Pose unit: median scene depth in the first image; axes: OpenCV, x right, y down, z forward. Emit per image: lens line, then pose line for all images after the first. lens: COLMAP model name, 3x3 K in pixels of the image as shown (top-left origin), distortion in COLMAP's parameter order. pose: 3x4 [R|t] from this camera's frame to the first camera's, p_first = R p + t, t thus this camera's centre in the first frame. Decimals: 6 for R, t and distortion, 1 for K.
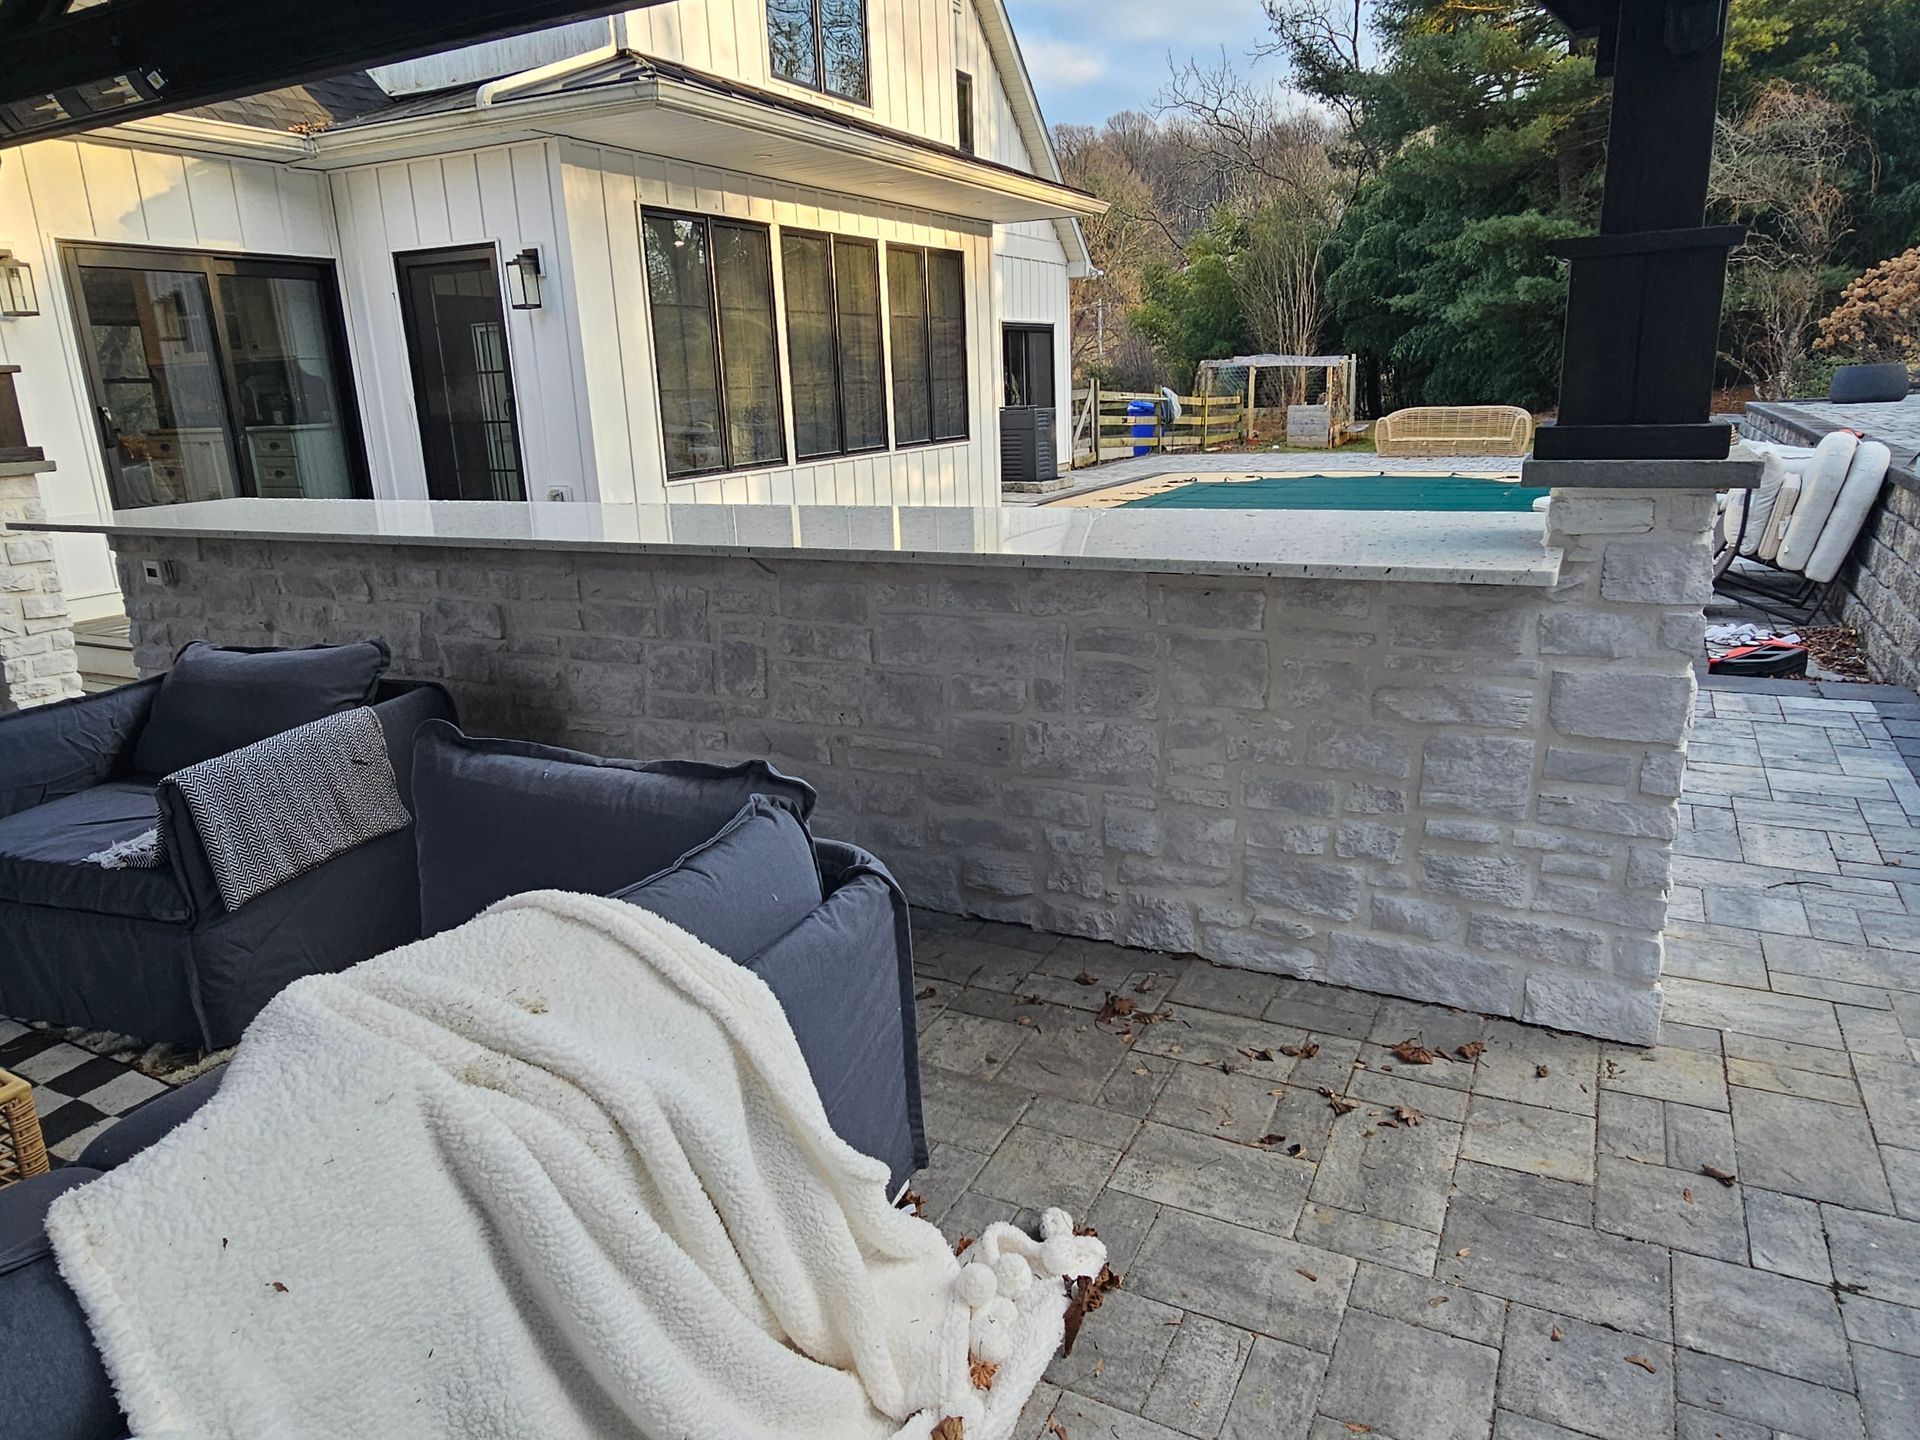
lens RADIAL K [[1259.4, 0, 960.0], [0, 1259.4, 720.0], [0, 0, 1]] dist [-0.012516, -0.000335]
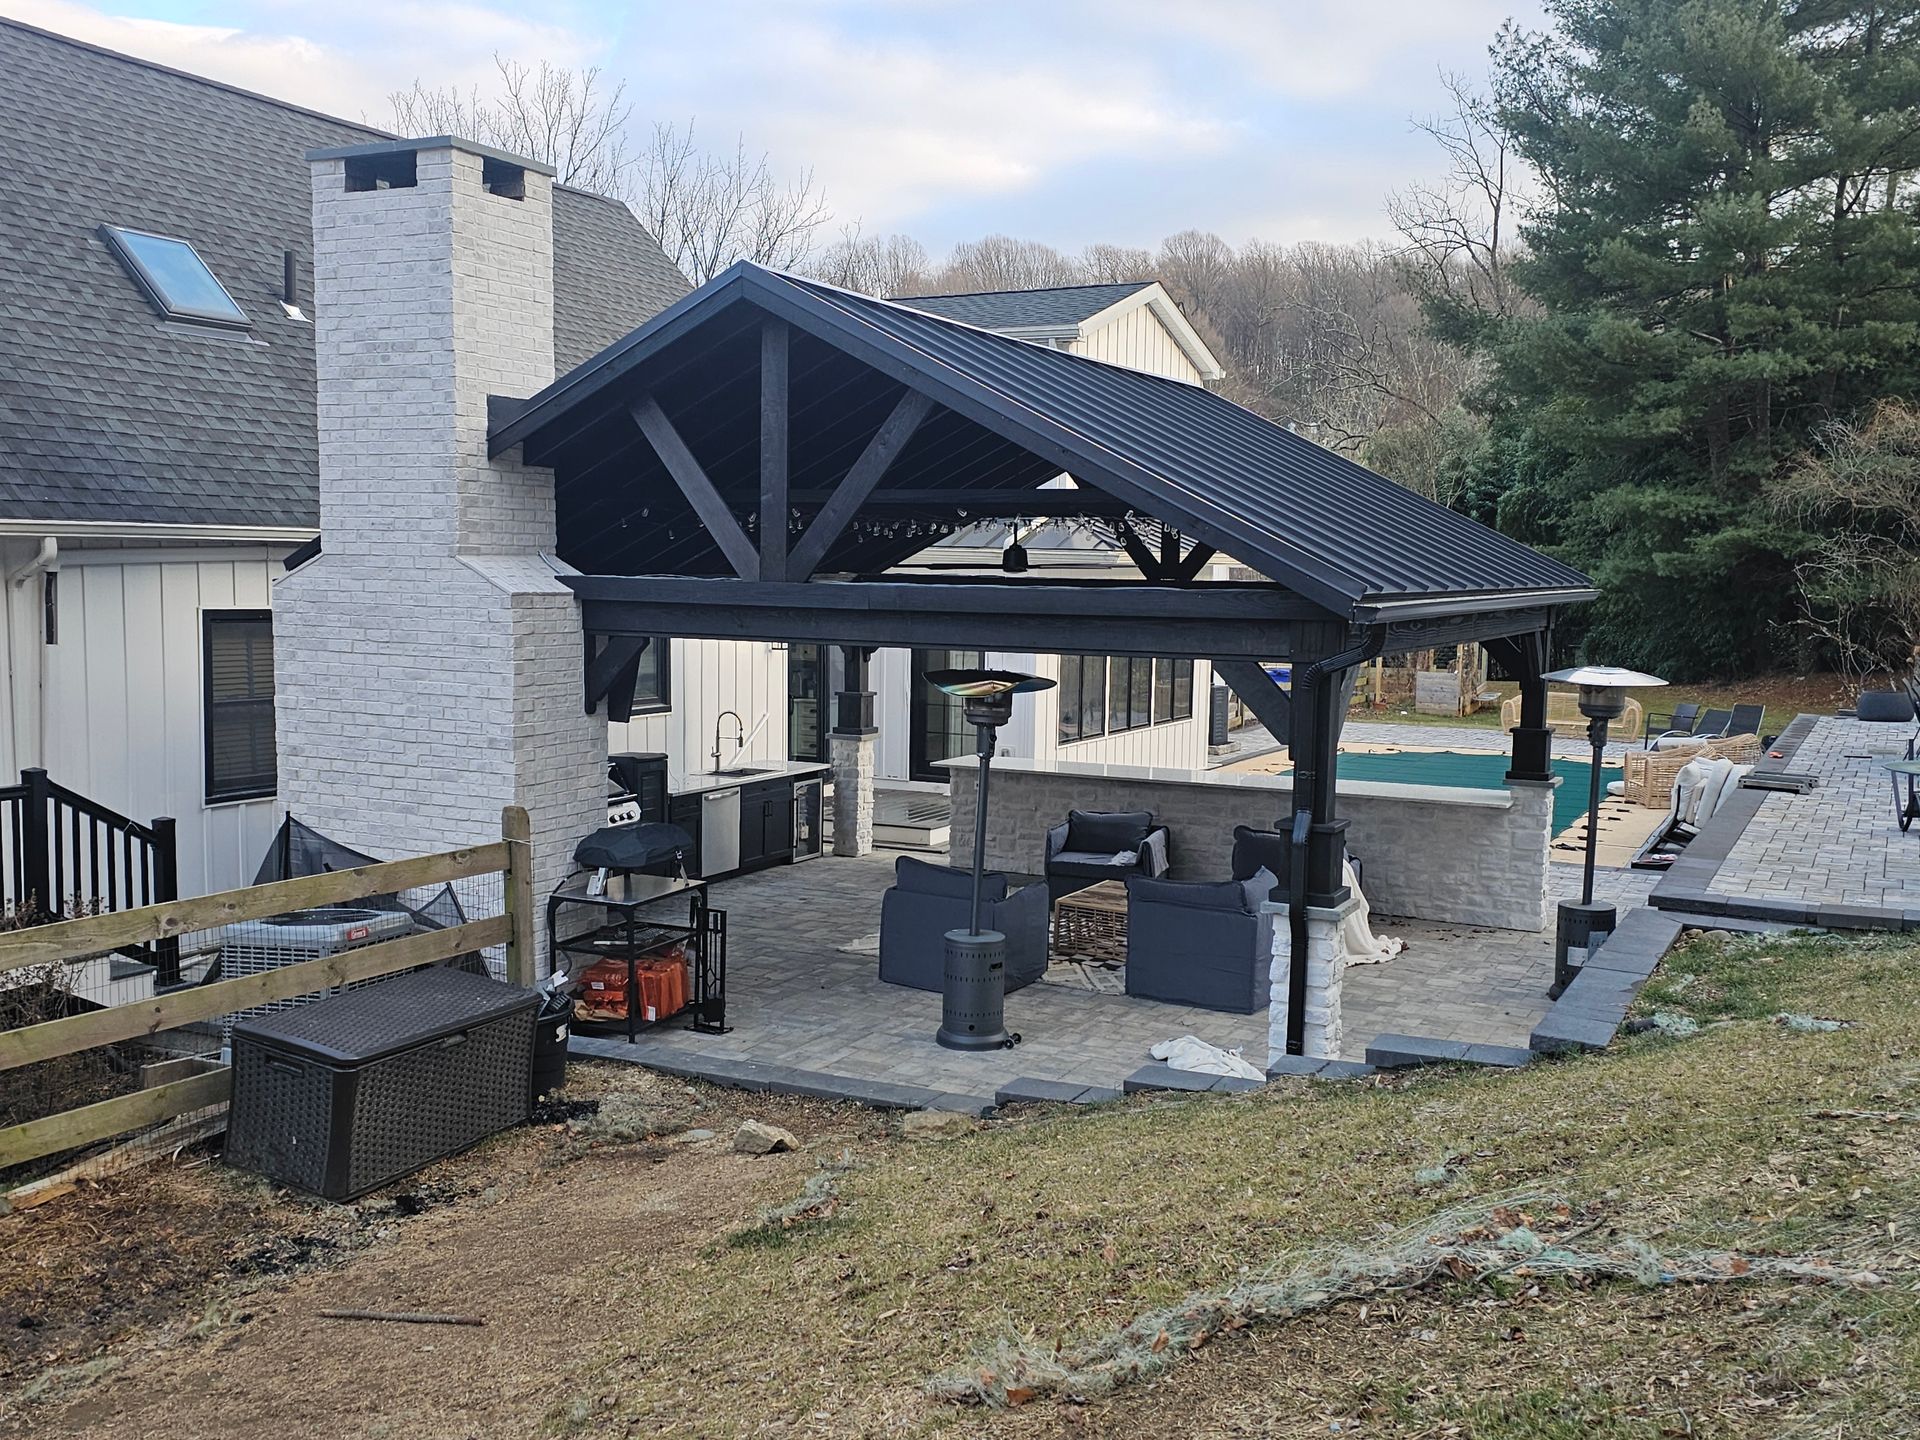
lens RADIAL K [[1895.6, 0, 960.0], [0, 1895.6, 720.0], [0, 0, 1]] dist [0.014229, -0.004934]
pose [[0.998305, 0.053611, 0.022670, -1.152038], [-0.048686, 0.982537, -0.179585, 0.632742], [-0.031902, 0.178177, 0.983481, -3.974035]]
